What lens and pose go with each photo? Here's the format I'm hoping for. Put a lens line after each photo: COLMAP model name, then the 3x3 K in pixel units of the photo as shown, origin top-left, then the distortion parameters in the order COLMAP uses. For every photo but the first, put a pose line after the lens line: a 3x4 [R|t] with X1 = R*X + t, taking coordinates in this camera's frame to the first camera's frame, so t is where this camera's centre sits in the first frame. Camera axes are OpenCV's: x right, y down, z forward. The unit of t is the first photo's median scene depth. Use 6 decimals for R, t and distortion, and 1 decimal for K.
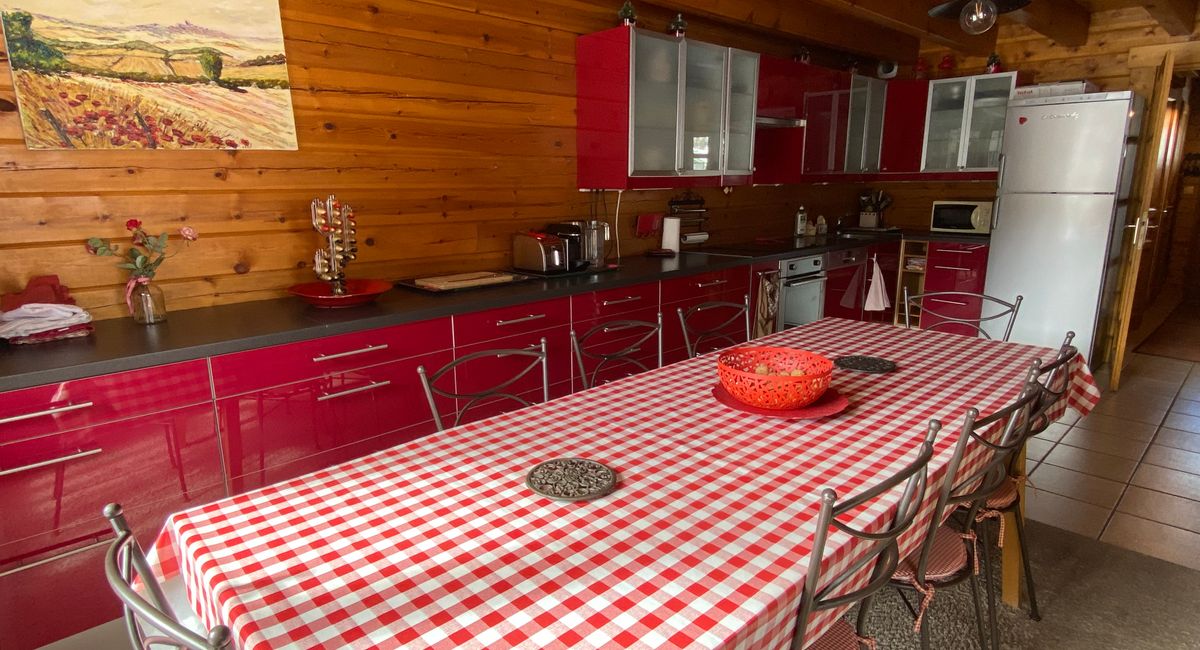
lens RADIAL K [[669.3, 0, 597.6], [0, 669.3, 325.4], [0, 0, 1]] dist [-0.002726, -0.000498]
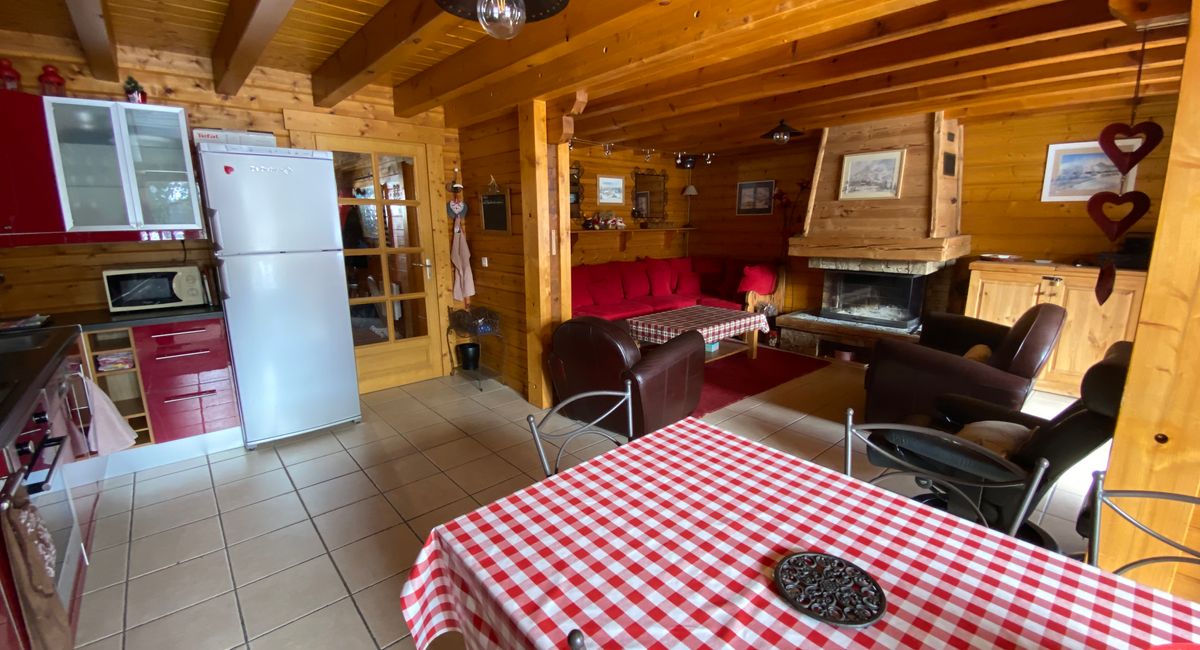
lens RADIAL K [[496.1, 0, 598.2], [0, 496.1, 323.0], [0, 0, 1]] dist [-0.002514, -0.000402]
pose [[0.061072, -0.204358, 0.976989, 0.009116], [0.224922, 0.956458, 0.186003, -0.120194], [-0.972461, 0.208387, 0.104377, 0.472901]]
